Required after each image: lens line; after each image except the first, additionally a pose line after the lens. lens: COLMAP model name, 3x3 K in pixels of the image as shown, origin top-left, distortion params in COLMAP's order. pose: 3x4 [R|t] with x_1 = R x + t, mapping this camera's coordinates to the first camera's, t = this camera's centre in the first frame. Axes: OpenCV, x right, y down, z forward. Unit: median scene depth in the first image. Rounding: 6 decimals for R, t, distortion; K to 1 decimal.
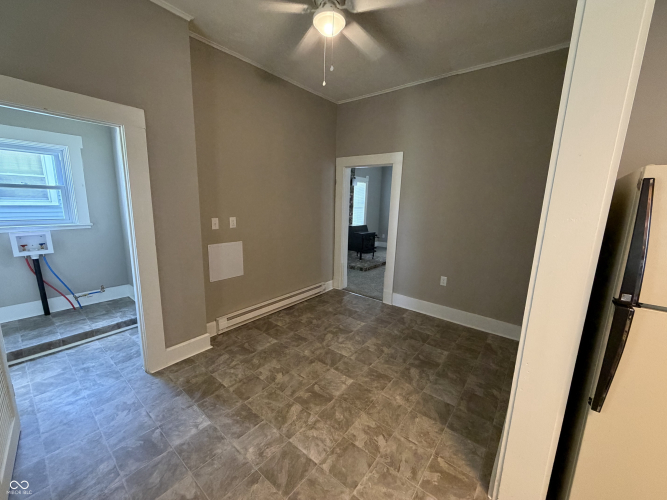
lens RADIAL K [[267.1, 0, 332.6], [0, 267.1, 253.1], [0, 0, 1]] dist [0.008958, -0.000458]
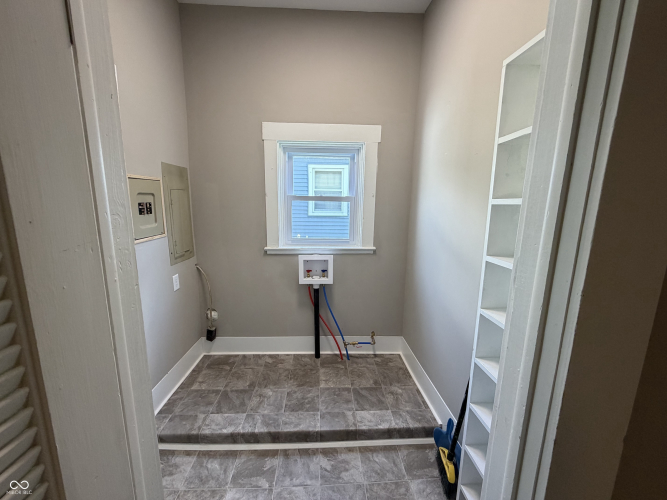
lens RADIAL K [[267.1, 0, 330.2], [0, 267.1, 251.3], [0, 0, 1]] dist [0.008958, -0.000458]
pose [[0.661350, 0.113561, -0.741431, -0.476923], [-0.139671, 0.989829, 0.027021, -0.107037], [0.736958, 0.085686, 0.670485, 0.468608]]
